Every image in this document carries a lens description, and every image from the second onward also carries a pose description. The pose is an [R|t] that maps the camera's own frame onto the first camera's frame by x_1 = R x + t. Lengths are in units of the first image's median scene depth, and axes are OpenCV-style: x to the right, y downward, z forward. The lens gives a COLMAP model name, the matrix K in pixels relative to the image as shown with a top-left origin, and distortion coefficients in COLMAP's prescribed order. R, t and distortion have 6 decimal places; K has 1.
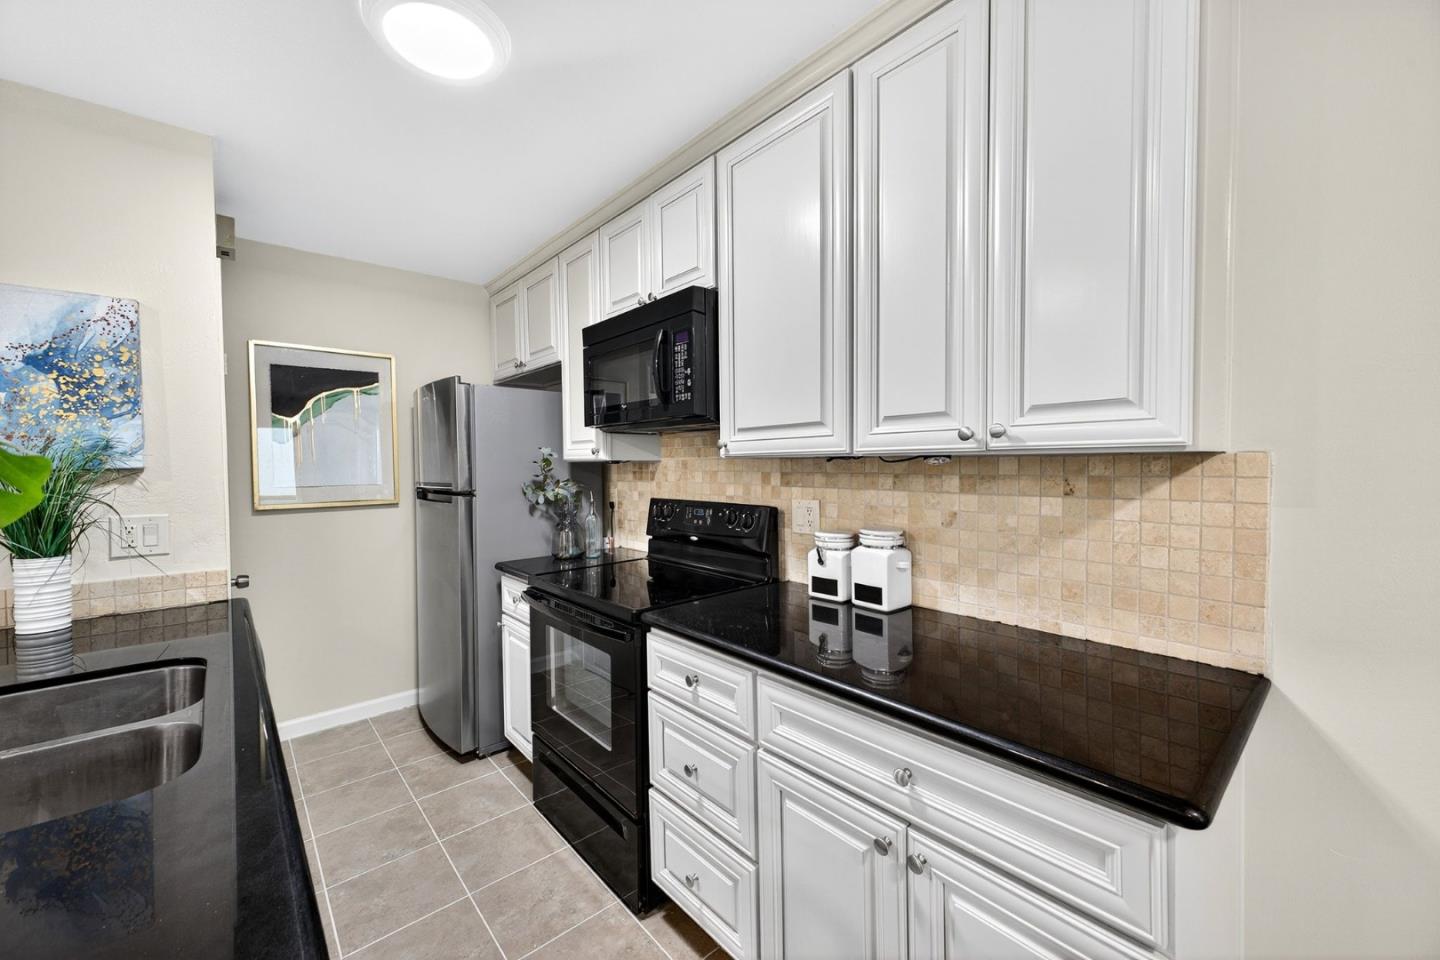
lens RADIAL K [[561.1, 0, 717.0], [0, 561.1, 476.7], [0, 0, 1]] dist [0.023708, -0.009308]
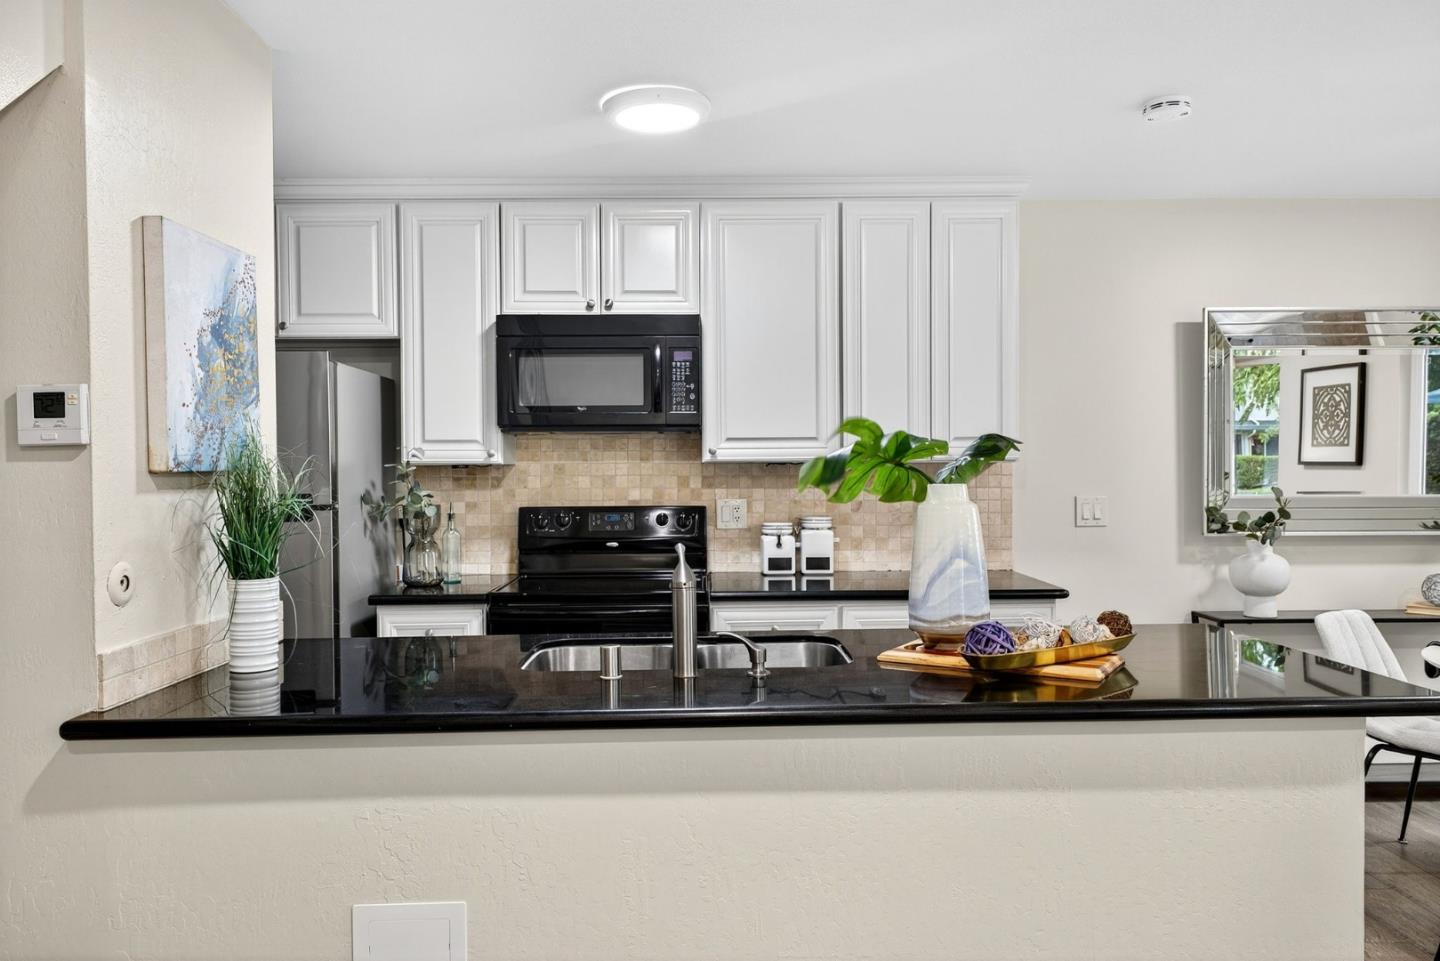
lens RADIAL K [[1027.3, 0, 749.7], [0, 1027.3, 481.8], [0, 0, 1]] dist [-0.000041, 0.000238]
pose [[0.633422, -0.005168, 0.773789, -1.670621], [0.017829, 0.999810, -0.007917, 0.025583], [-0.773601, 0.018811, 0.633393, -0.428807]]
